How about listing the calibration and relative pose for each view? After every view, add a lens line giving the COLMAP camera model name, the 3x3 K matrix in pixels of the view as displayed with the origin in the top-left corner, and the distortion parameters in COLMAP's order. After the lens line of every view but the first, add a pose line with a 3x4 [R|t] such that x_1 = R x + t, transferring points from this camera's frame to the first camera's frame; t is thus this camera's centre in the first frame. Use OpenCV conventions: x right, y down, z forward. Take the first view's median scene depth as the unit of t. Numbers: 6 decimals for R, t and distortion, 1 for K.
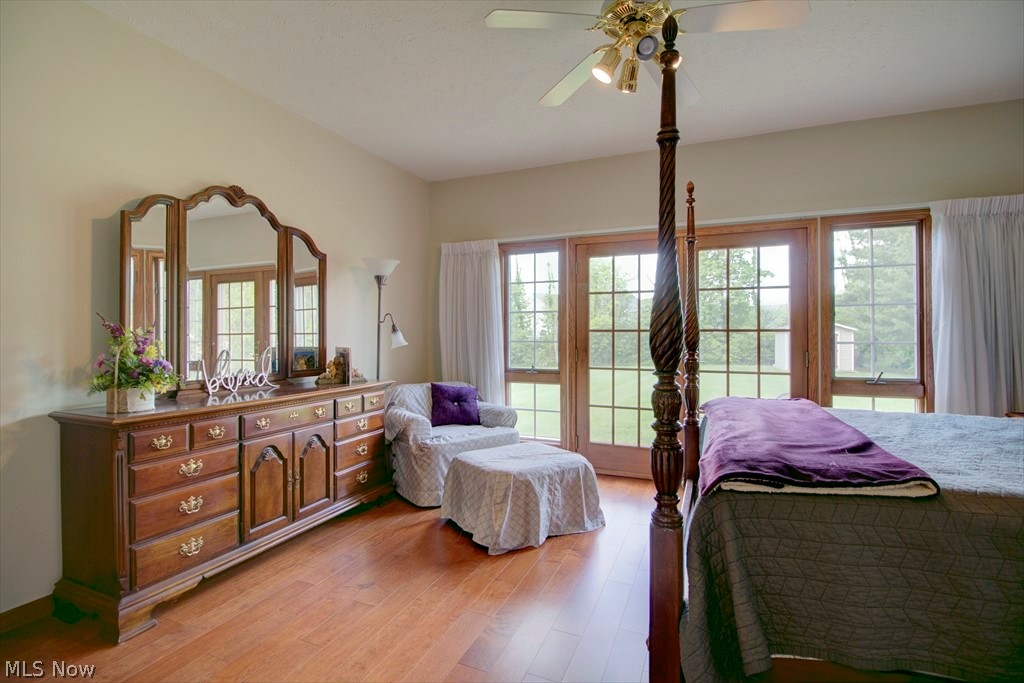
lens RADIAL K [[472.8, 0, 511.7], [0, 472.8, 338.7], [0, 0, 1]] dist [-0.006263, -0.008535]
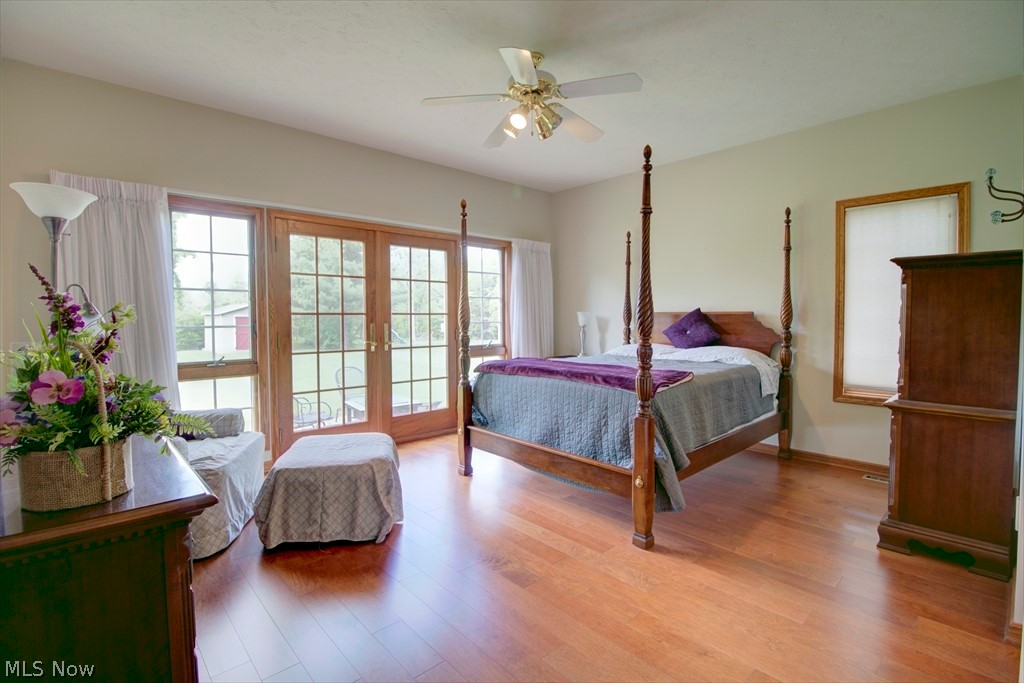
lens RADIAL K [[472.8, 0, 513.5], [0, 472.8, 338.0], [0, 0, 1]] dist [-0.006263, -0.008535]
pose [[0.410954, -0.041513, 0.910710, -0.576316], [0.013679, 0.999131, 0.039371, 0.000274], [-0.911553, -0.003722, 0.411165, 0.253364]]
